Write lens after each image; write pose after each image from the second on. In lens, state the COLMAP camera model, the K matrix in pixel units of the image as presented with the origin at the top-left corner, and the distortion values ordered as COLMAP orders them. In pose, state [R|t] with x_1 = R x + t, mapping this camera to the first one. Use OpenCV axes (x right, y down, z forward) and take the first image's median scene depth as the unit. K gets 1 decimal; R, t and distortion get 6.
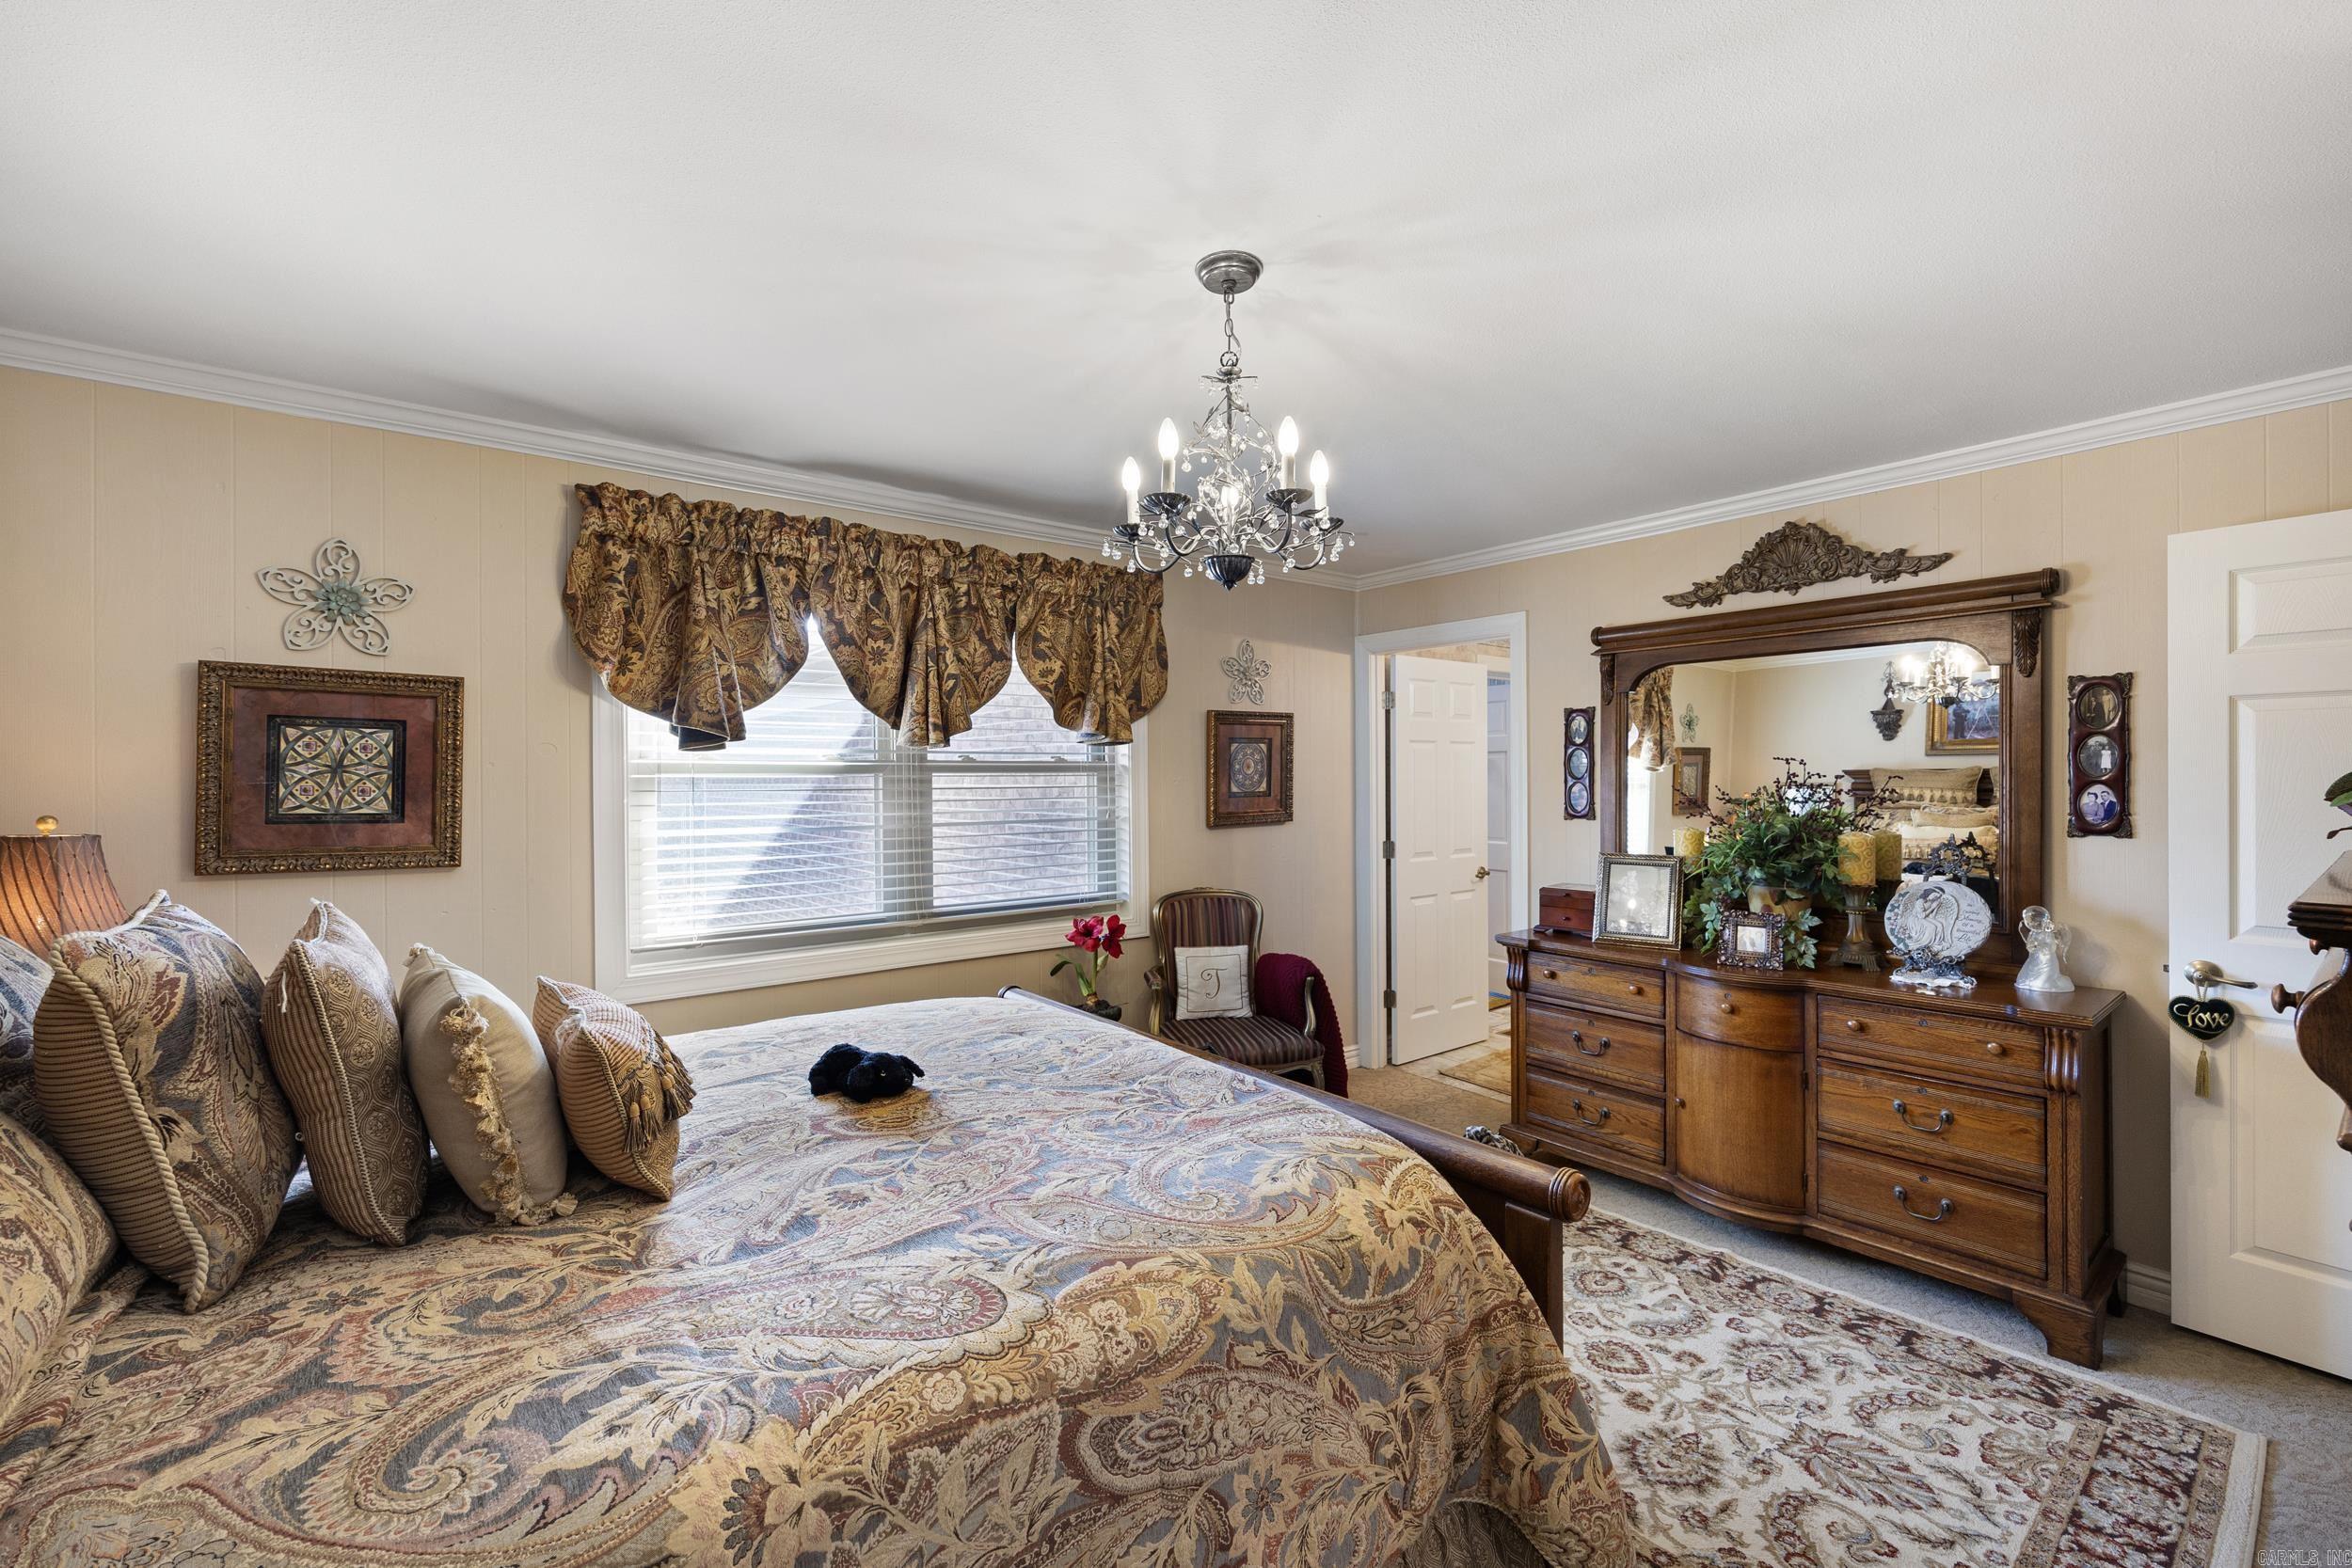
lens RADIAL K [[951.4, 0, 1173.8], [0, 951.4, 781.7], [0, 0, 1]] dist [-0.003779, 0.000358]
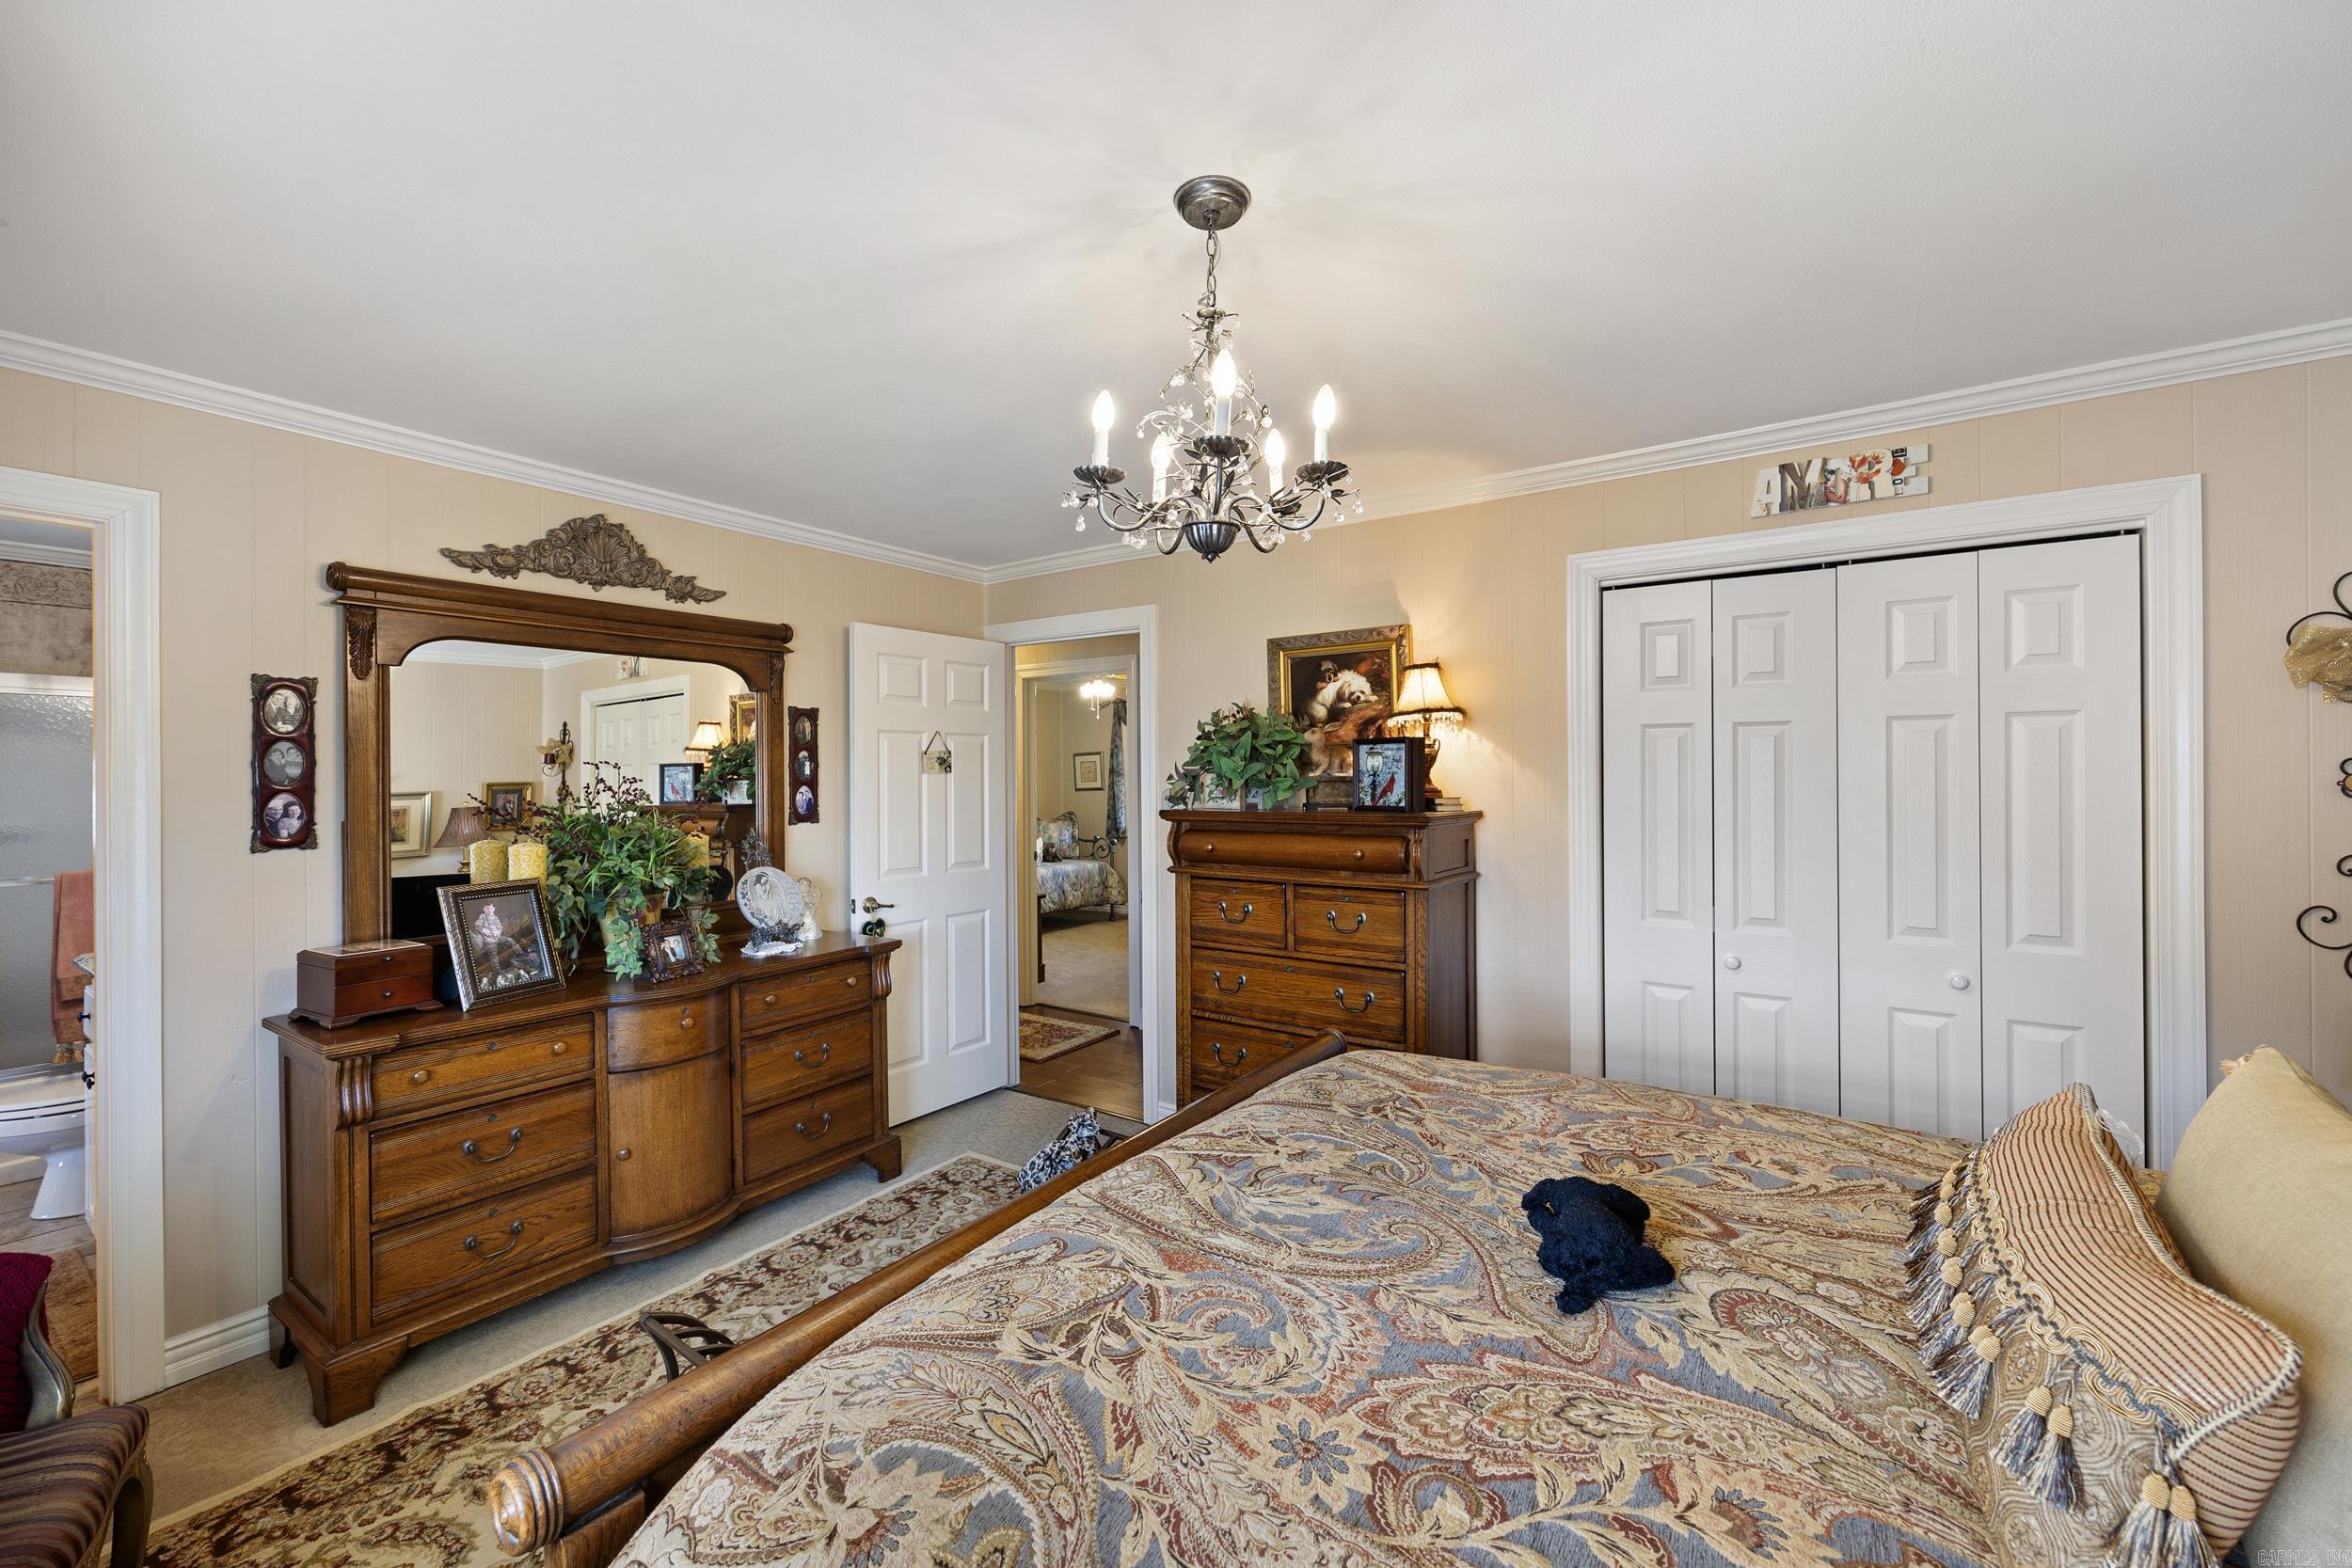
lens RADIAL K [[951.4, 0, 1172.5], [0, 951.4, 777.2], [0, 0, 1]] dist [-0.003779, 0.000358]
pose [[-0.291004, 0.005857, 0.956704, -0.502067], [0.015934, 0.999872, -0.001275, 0.000773], [-0.956589, 0.014873, -0.291060, 0.856808]]
